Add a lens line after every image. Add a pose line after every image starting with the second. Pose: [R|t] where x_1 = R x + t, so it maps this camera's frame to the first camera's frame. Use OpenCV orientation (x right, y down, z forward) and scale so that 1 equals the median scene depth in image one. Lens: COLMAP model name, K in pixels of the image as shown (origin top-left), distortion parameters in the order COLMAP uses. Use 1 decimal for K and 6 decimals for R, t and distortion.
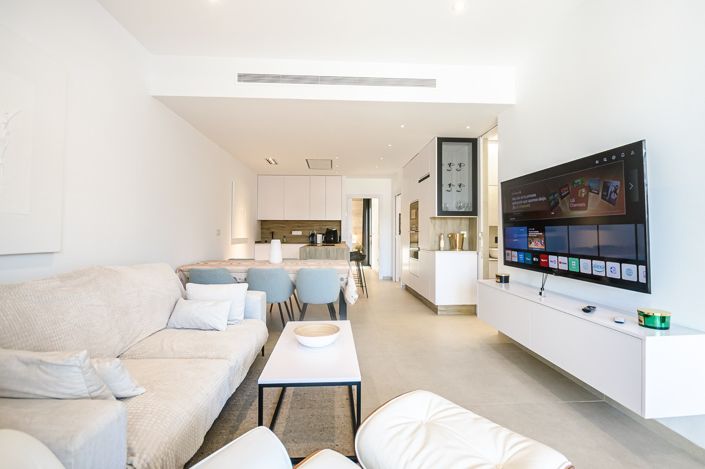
lens RADIAL K [[309.1, 0, 351.8], [0, 309.1, 230.8], [0, 0, 1]] dist [-0.000229, -0.000047]
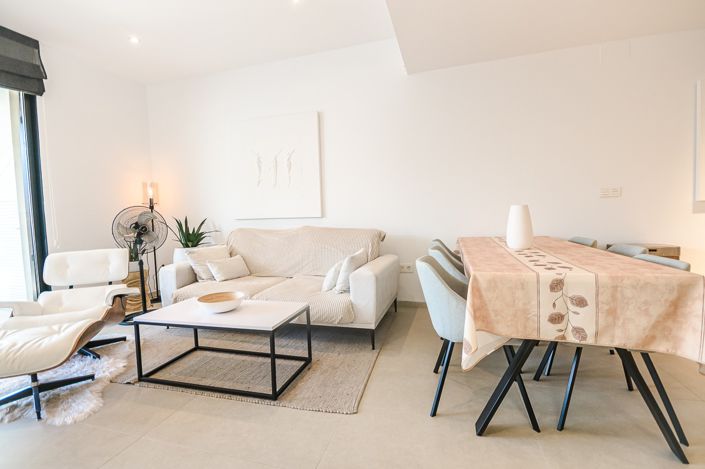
lens RADIAL K [[311.8, 0, 352.5], [0, 311.8, 234.5], [0, 0, 1]] dist [-0.001013, 0.000042]
pose [[-0.318371, 0.071061, -0.945299, 0.339607], [0.042439, 0.997255, 0.060674, 0.031921], [0.947016, -0.020801, -0.320513, 0.820545]]
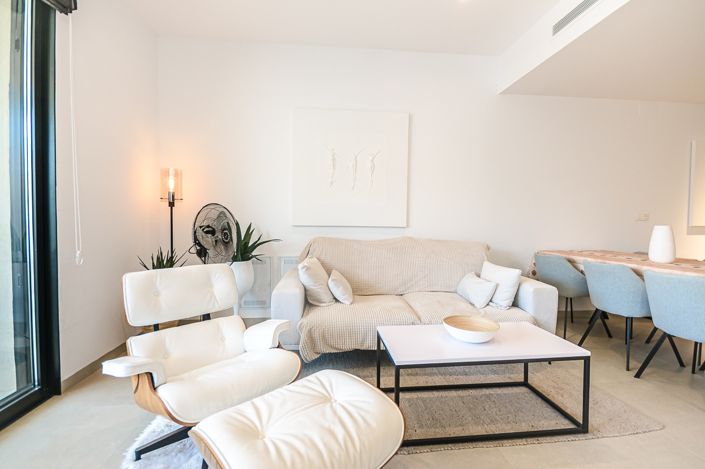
lens RADIAL K [[327.3, 0, 360.0], [0, 327.3, 230.2], [0, 0, 1]] dist [0.000850, -0.000300]
pose [[0.065979, 0.024401, -0.997523, 0.363278], [0.000309, 0.999700, 0.024475, 0.020004], [0.997821, -0.001923, 0.065952, 0.298606]]
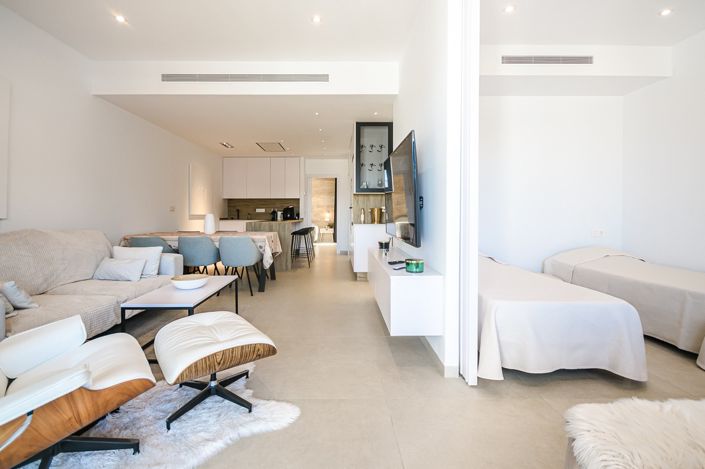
lens RADIAL K [[315.1, 0, 345.5], [0, 315.1, 217.4], [0, 0, 1]] dist [0.001673, -0.006386]
pose [[0.998798, -0.002831, -0.048937, 0.289462], [0.003749, 0.999819, 0.018679, 0.019626], [0.048875, -0.018840, 0.998627, -0.143381]]
